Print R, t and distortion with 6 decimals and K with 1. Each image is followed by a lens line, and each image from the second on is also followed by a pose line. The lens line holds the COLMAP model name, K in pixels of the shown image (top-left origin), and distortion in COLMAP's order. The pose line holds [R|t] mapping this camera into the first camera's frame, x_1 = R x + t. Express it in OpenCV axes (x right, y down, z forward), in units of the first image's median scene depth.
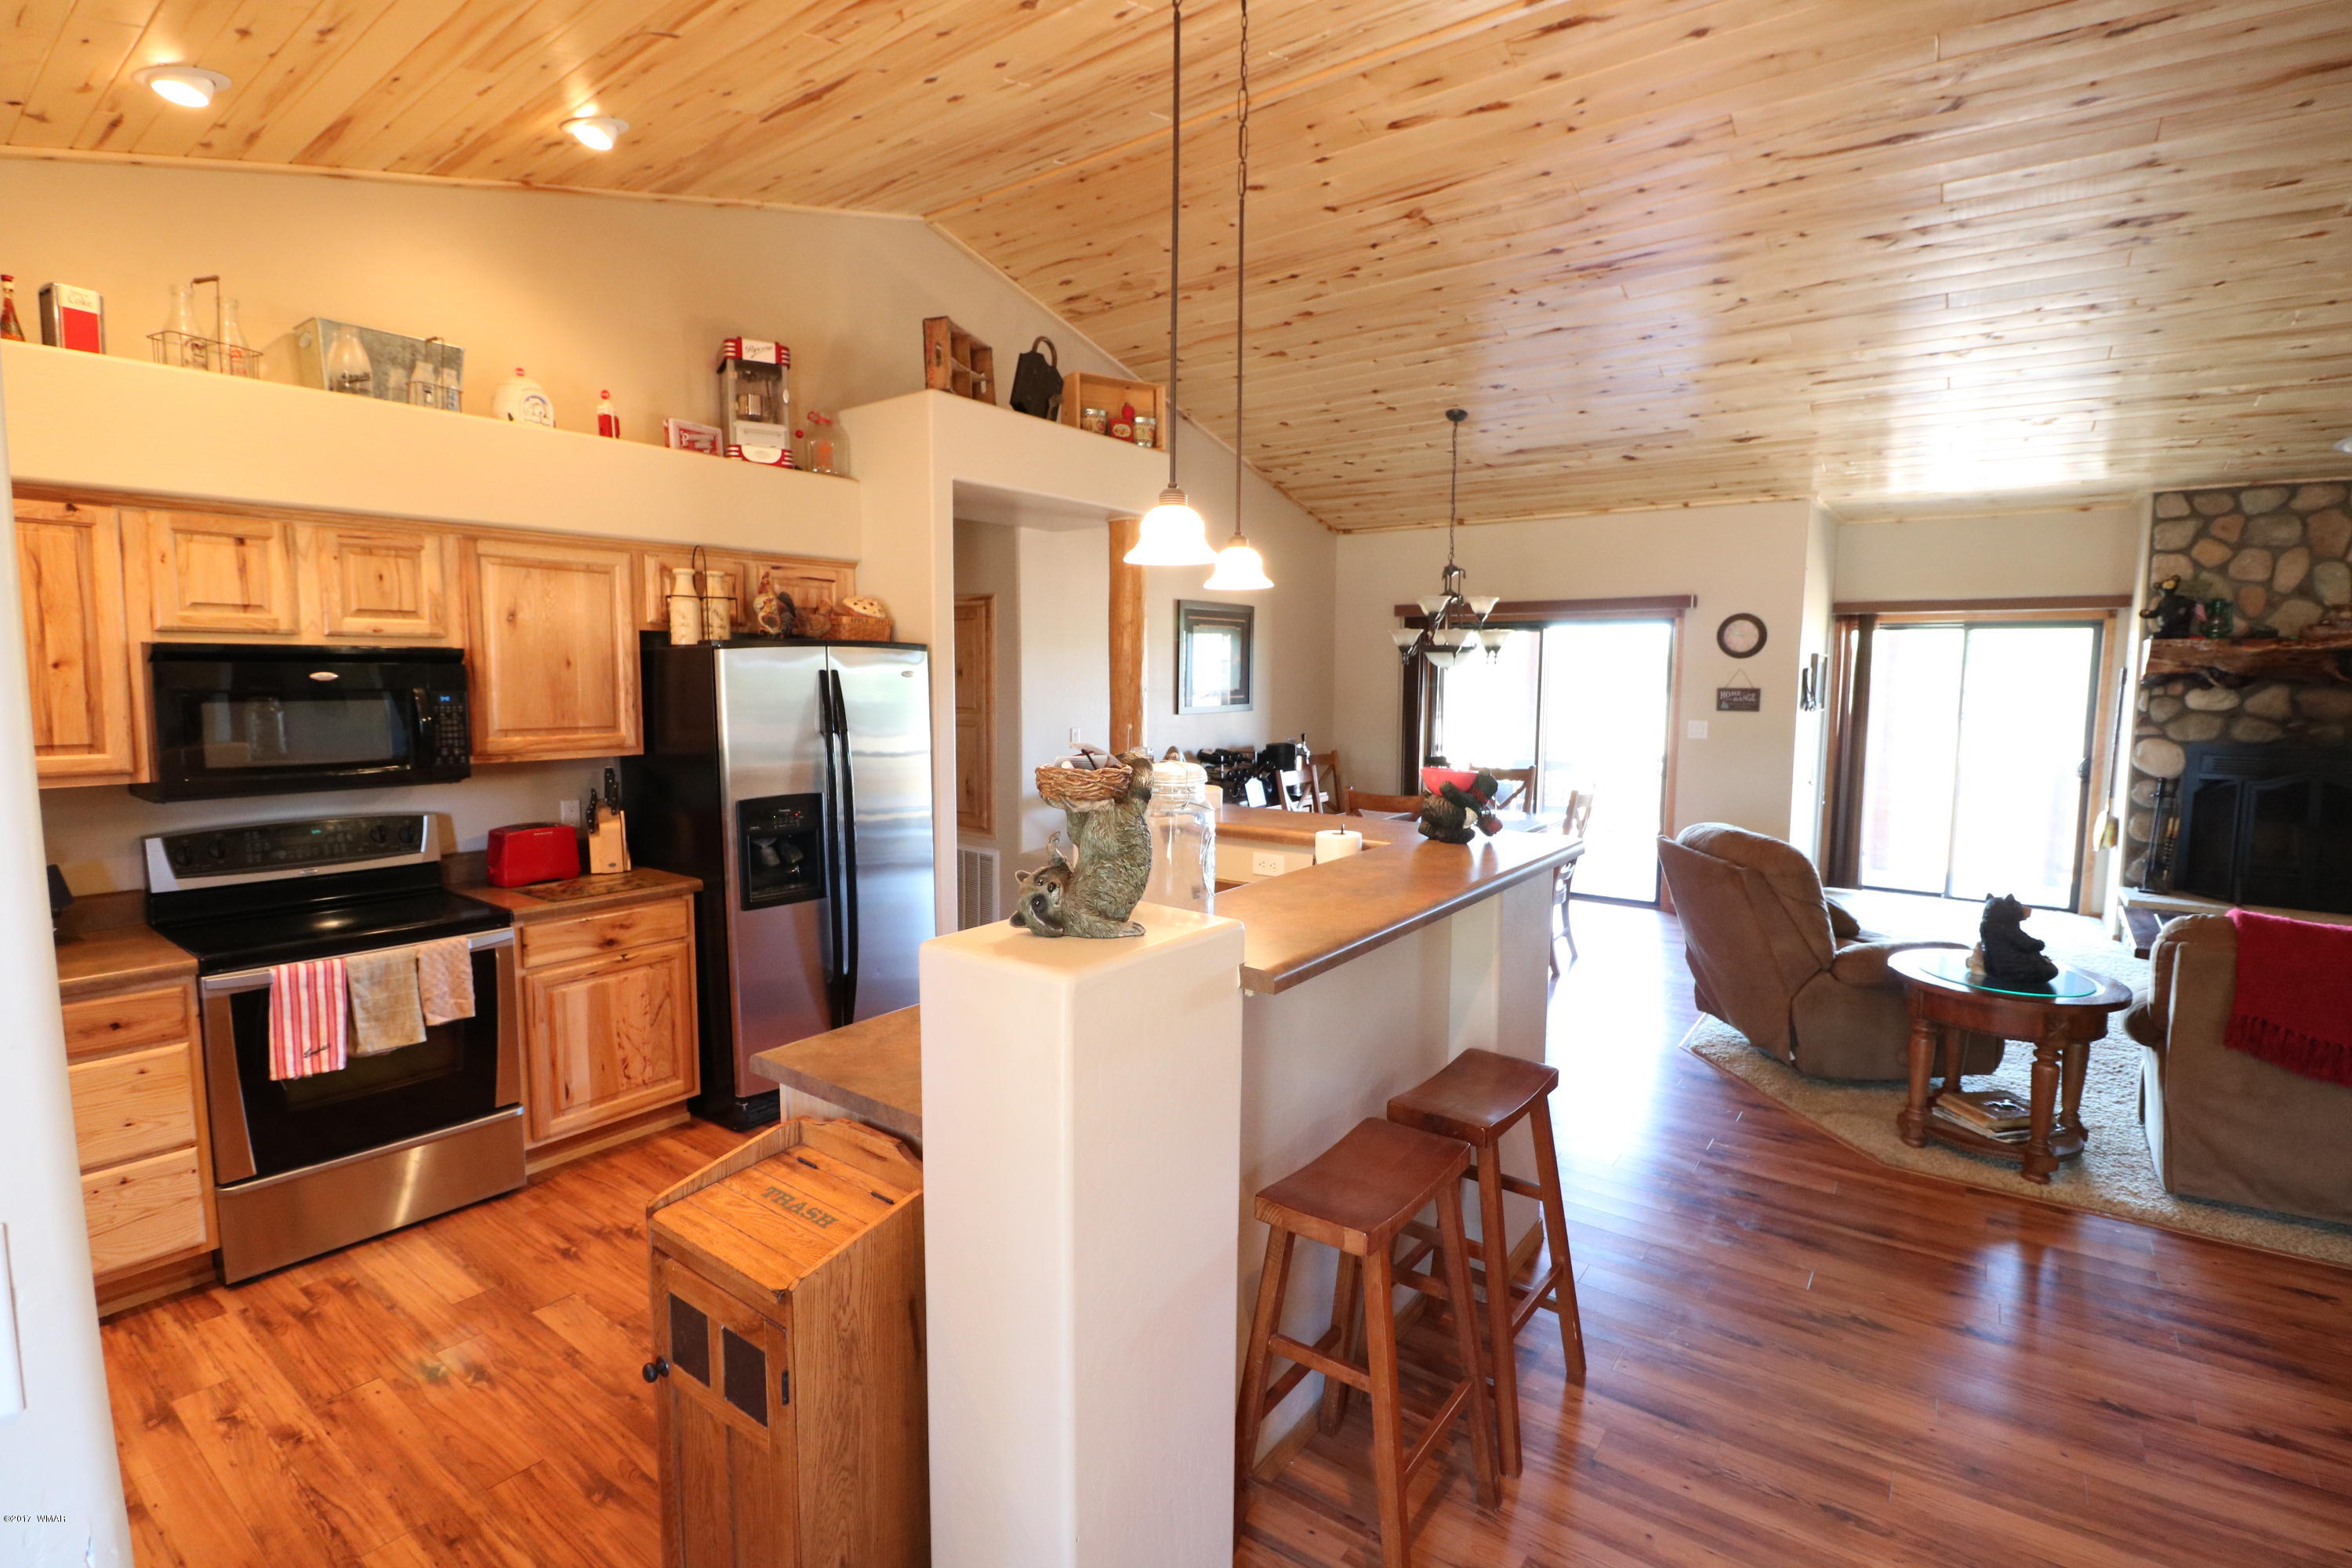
lens RADIAL K [[1089.5, 0, 1174.2], [0, 1089.5, 776.6], [0, 0, 1]] dist [-0.001883, -0.012048]
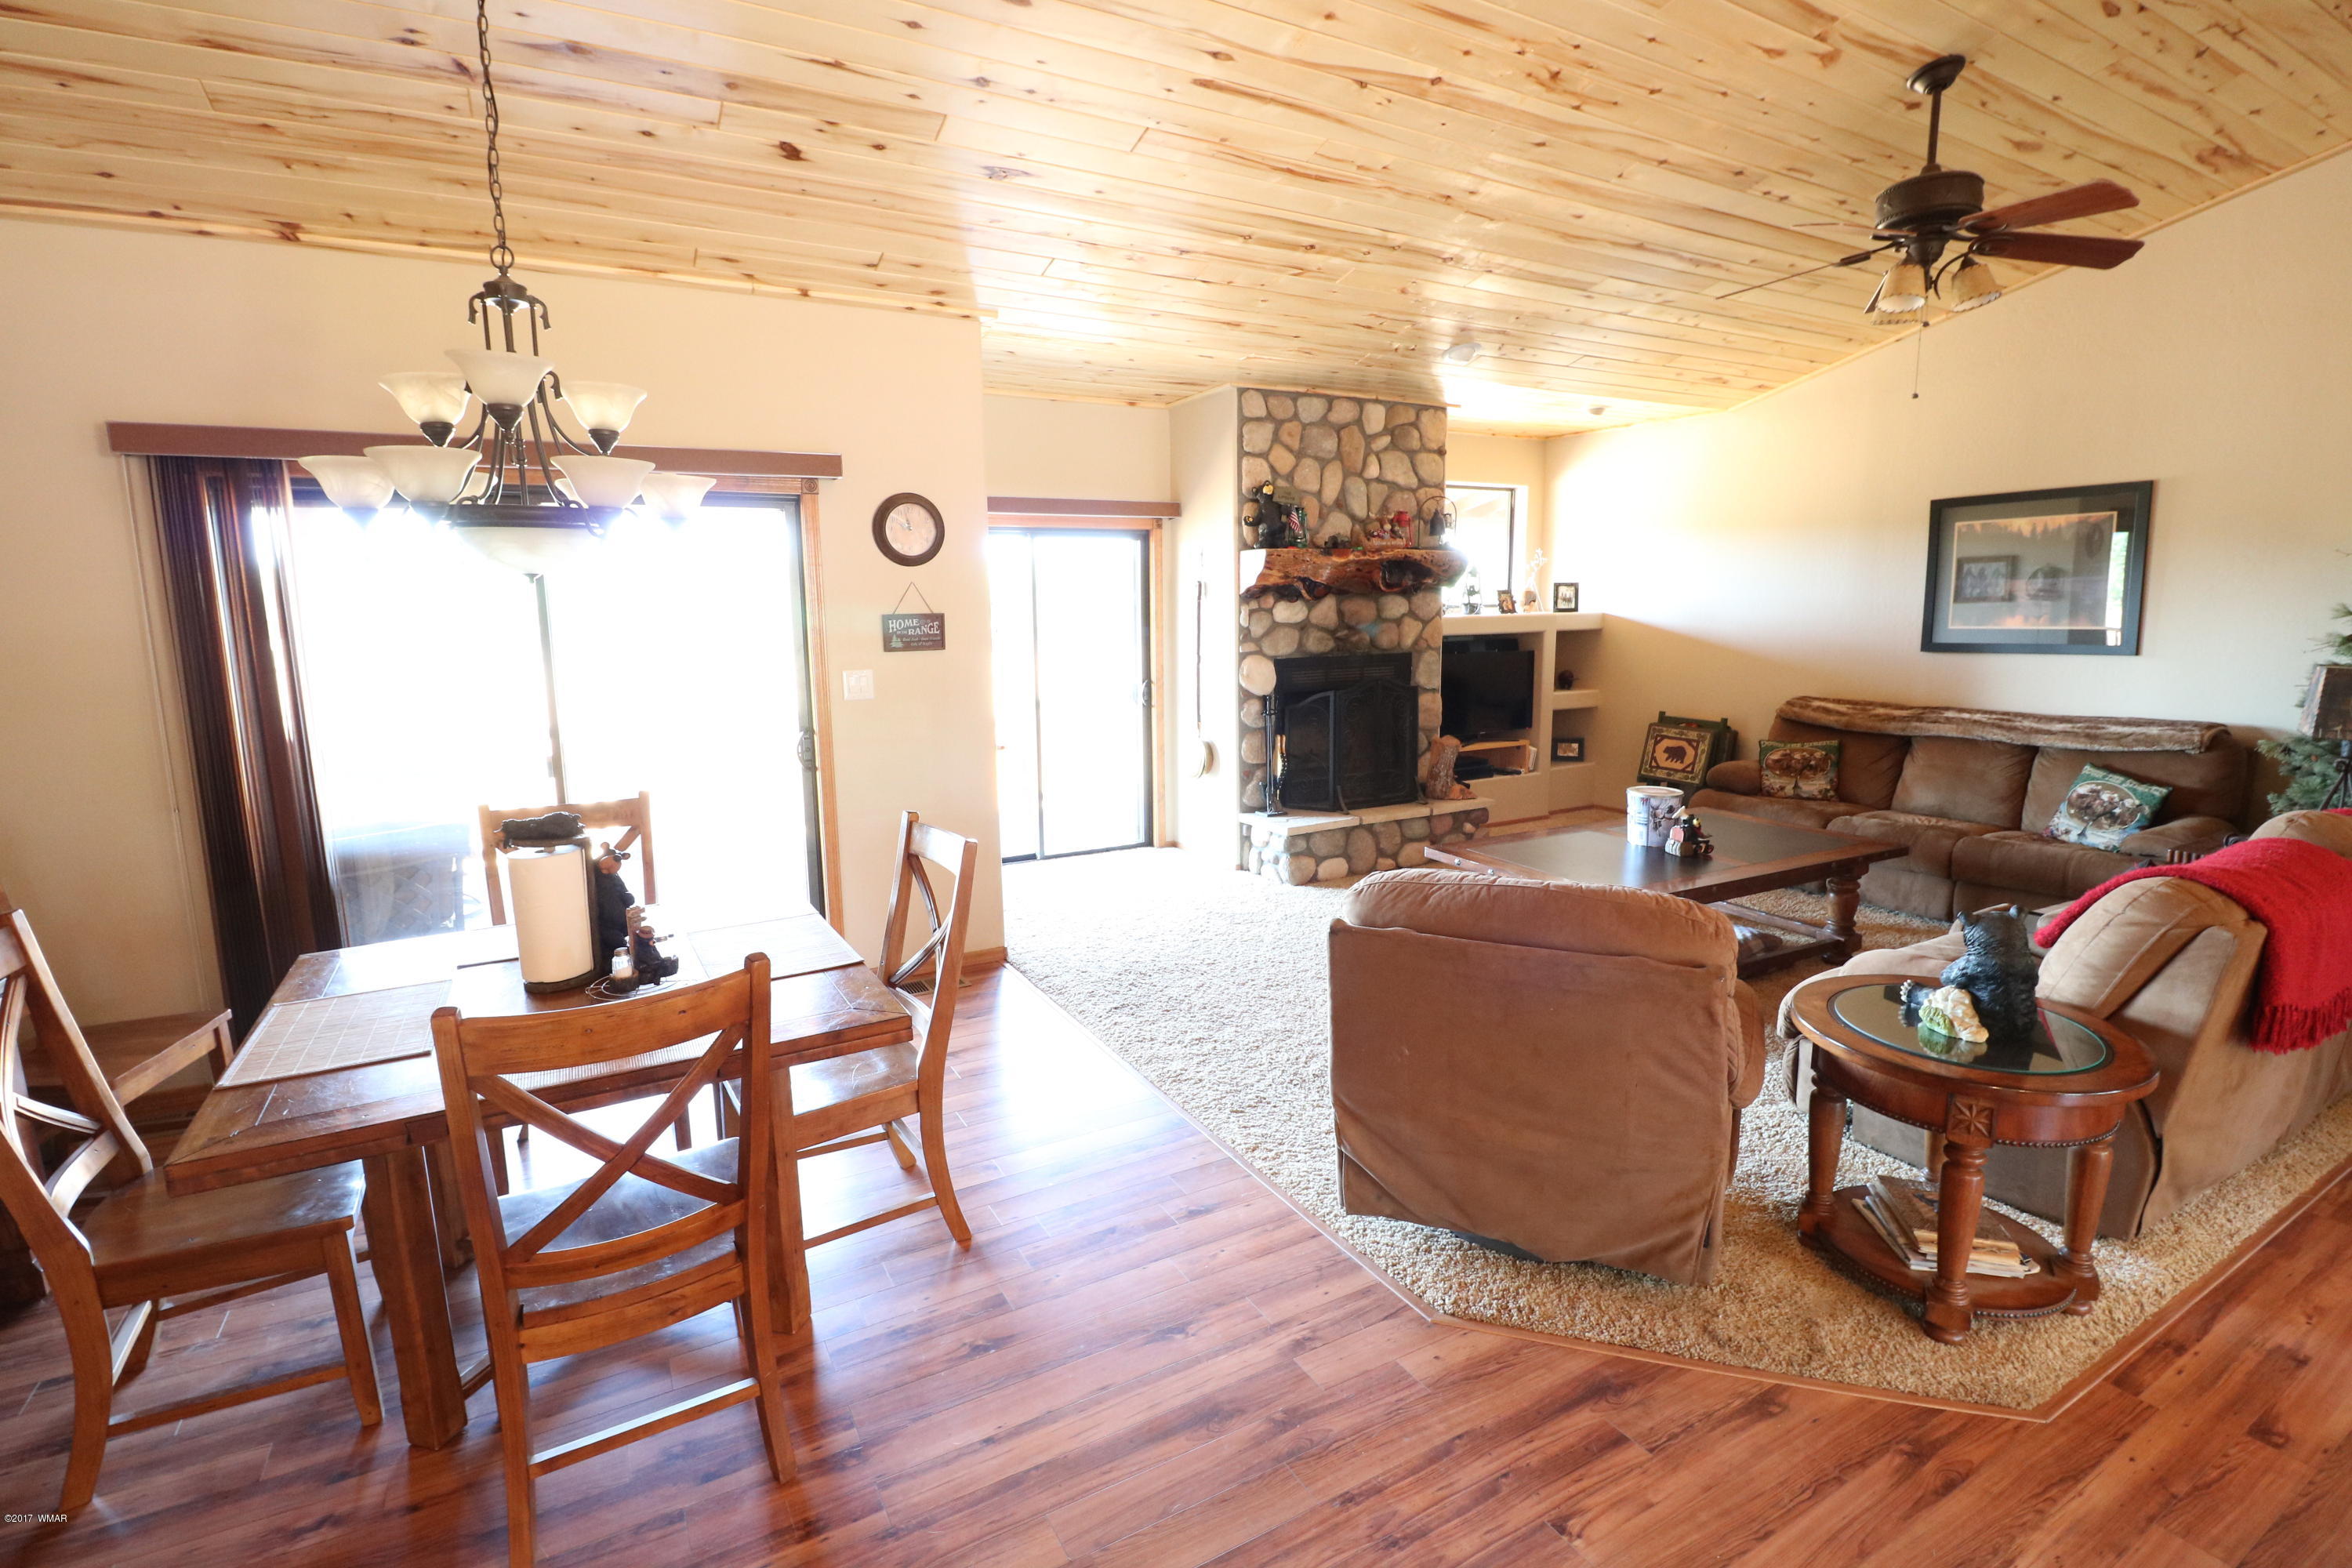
lens RADIAL K [[1080.6, 0, 1174.7], [0, 1080.6, 771.9], [0, 0, 1]] dist [0.003316, -0.015572]
pose [[0.412116, -0.155035, 0.897844, 0.006791], [0.103959, 0.986983, 0.122709, -0.060099], [-0.905181, 0.042769, 0.422869, 0.691201]]
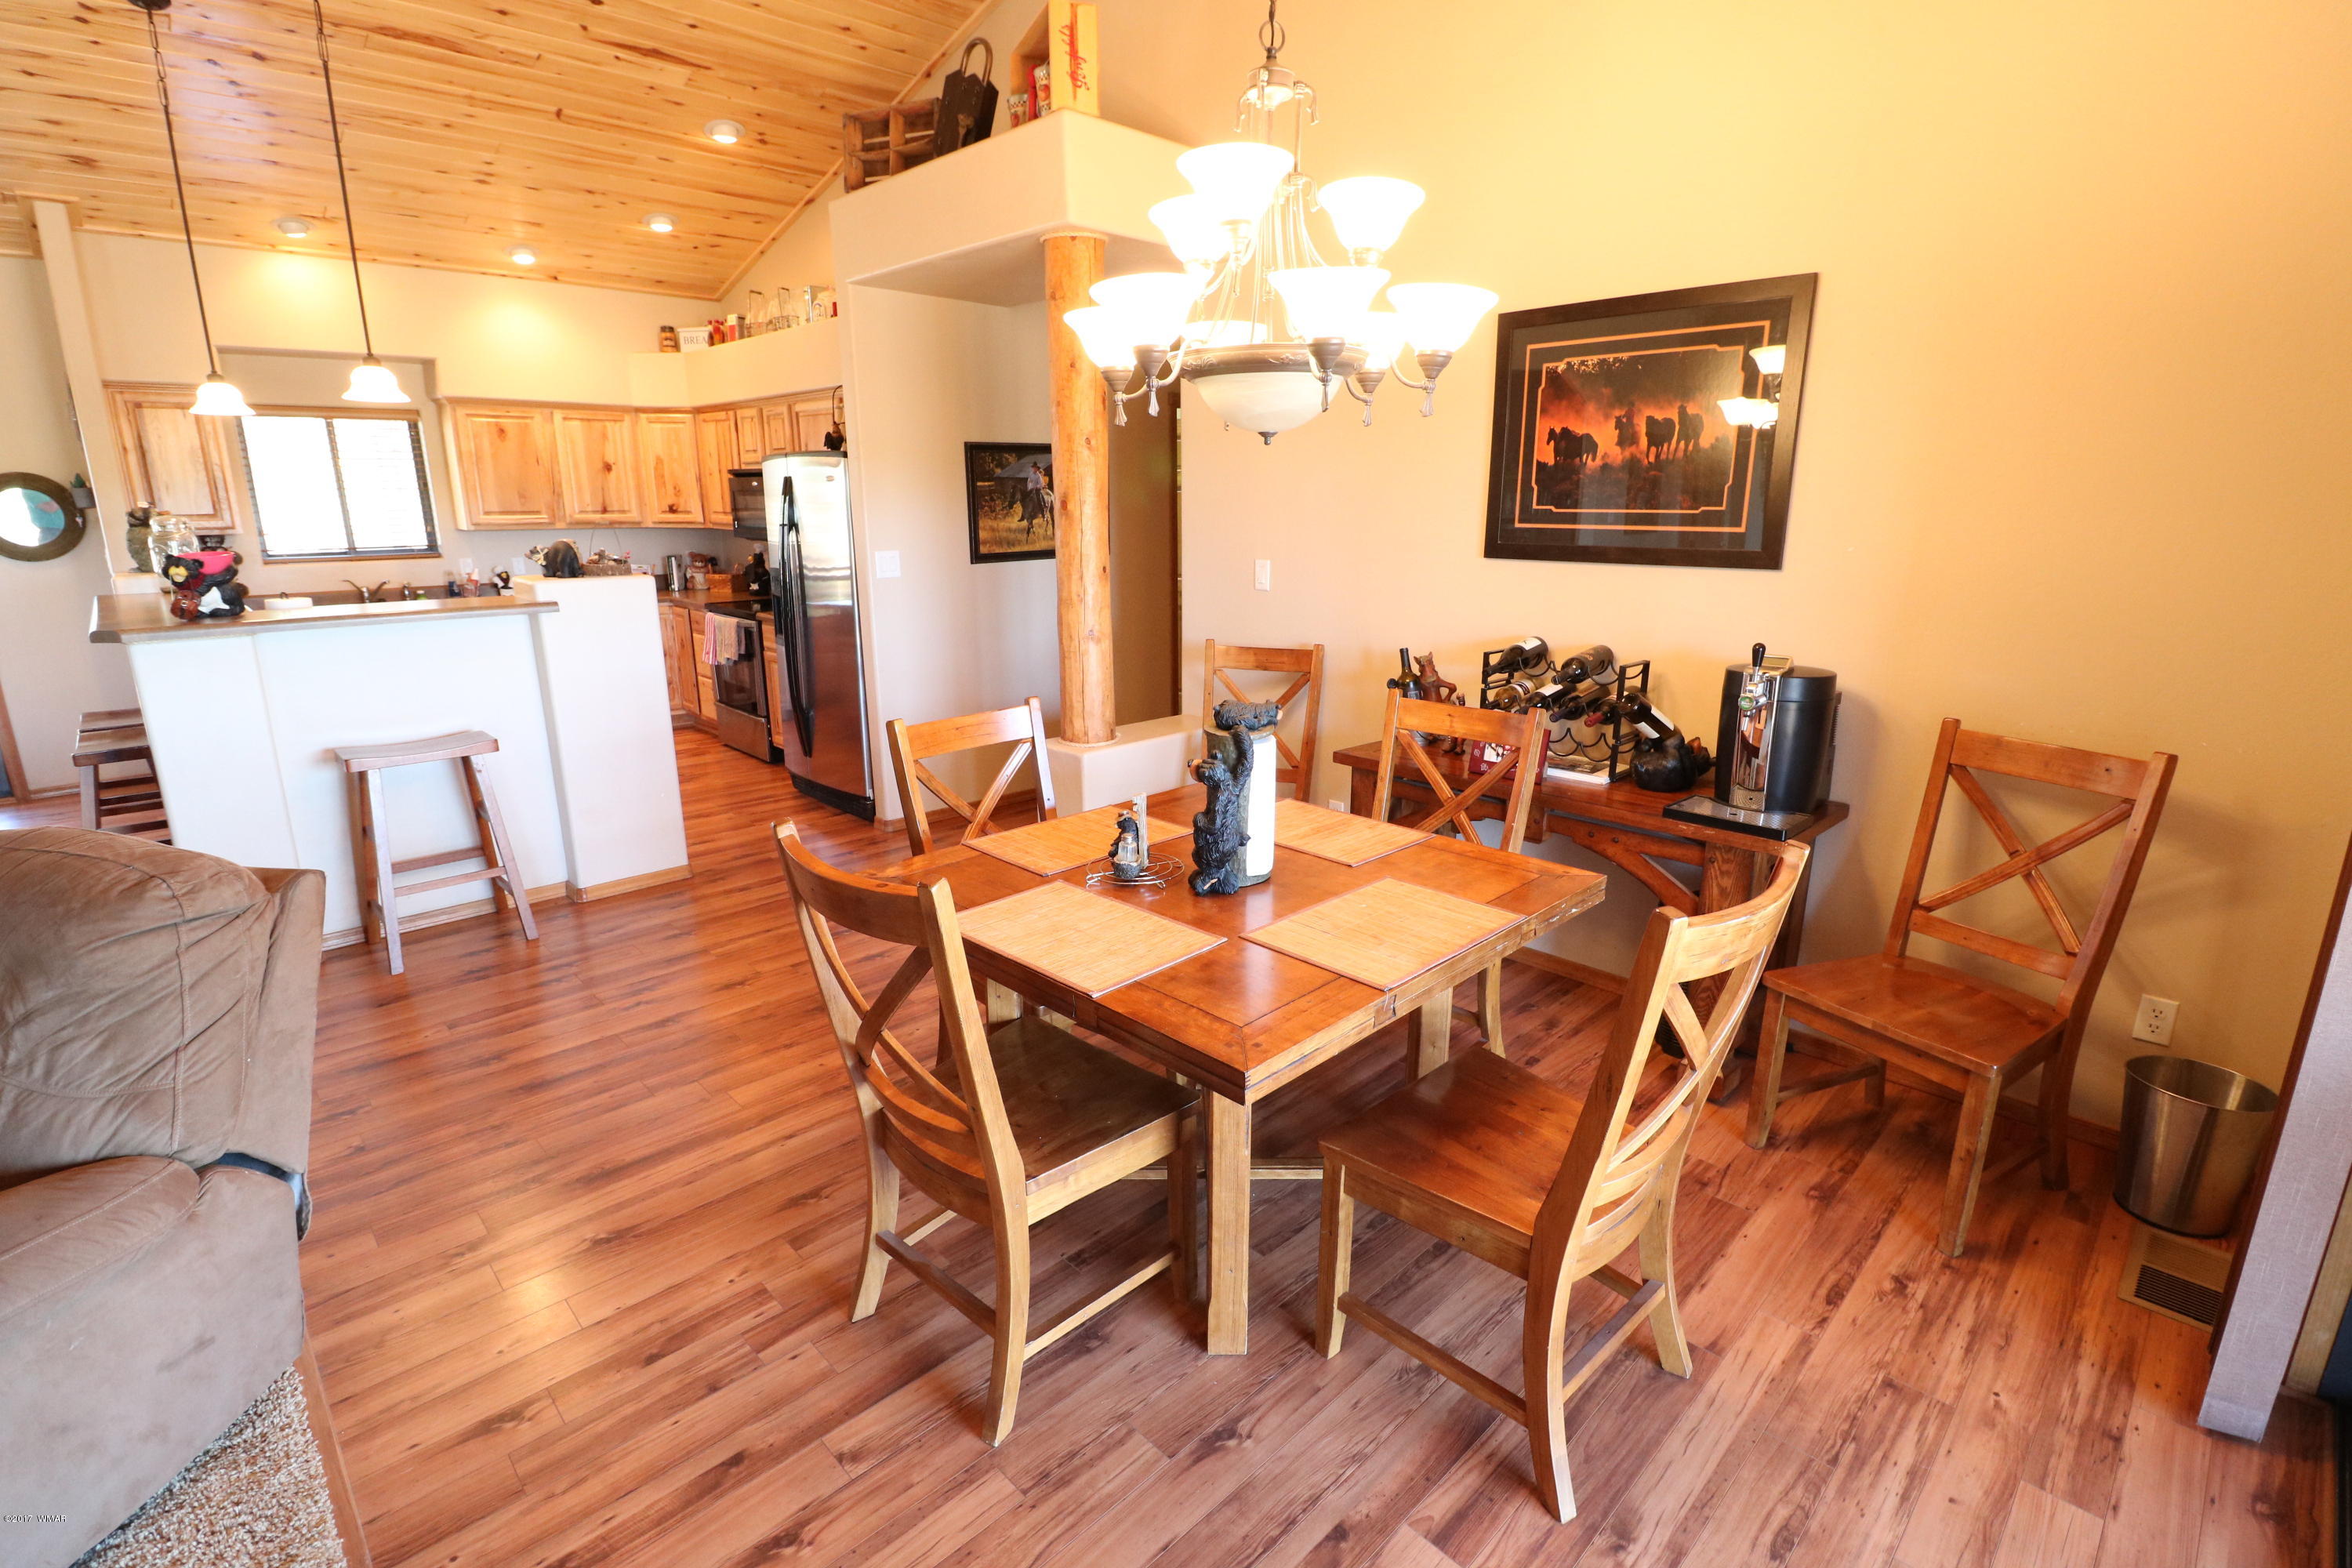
lens RADIAL K [[1089.5, 0, 1174.2], [0, 1089.5, 776.6], [0, 0, 1]] dist [-0.001883, -0.012048]
pose [[-0.165358, 0.241968, -0.956090, 0.611938], [-0.097864, 0.960625, 0.260041, -0.088003], [0.981366, 0.136566, -0.135167, 1.086726]]
